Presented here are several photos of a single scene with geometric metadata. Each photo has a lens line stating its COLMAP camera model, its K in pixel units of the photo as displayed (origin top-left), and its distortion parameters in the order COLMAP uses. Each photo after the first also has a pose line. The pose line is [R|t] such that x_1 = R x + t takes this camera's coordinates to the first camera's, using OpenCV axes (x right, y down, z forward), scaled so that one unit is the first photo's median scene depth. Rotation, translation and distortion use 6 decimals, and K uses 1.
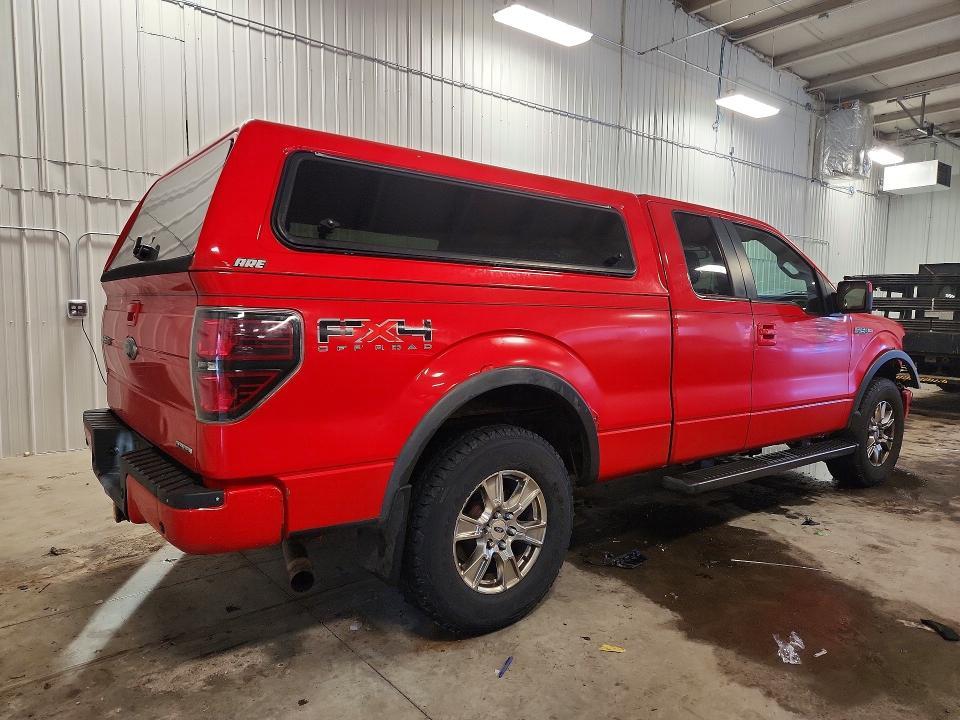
lens RADIAL K [[668.0, 0, 483.1], [0, 668.0, 363.0], [0, 0, 1]] dist [-0.000986, -0.016287]
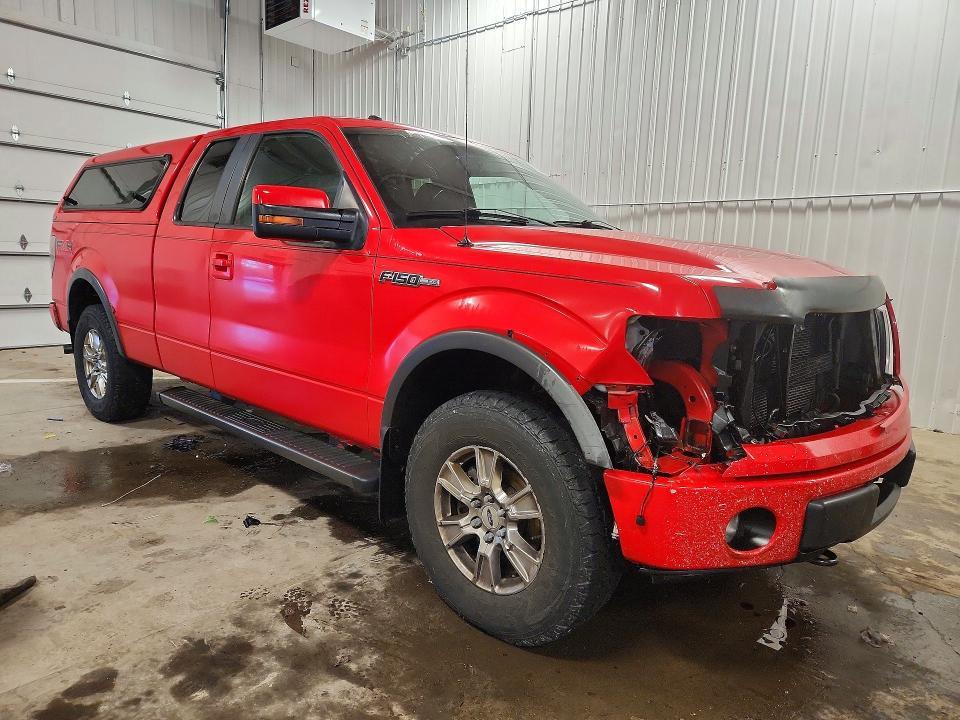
lens RADIAL K [[668.0, 0, 473.8], [0, 668.0, 361.5], [0, 0, 1]] dist [-0.000986, -0.016287]
pose [[0.155757, 0.154504, -0.975637, 1.224010], [-0.122791, 0.983059, 0.136076, -0.073582], [0.980134, 0.098604, 0.172090, 1.081072]]
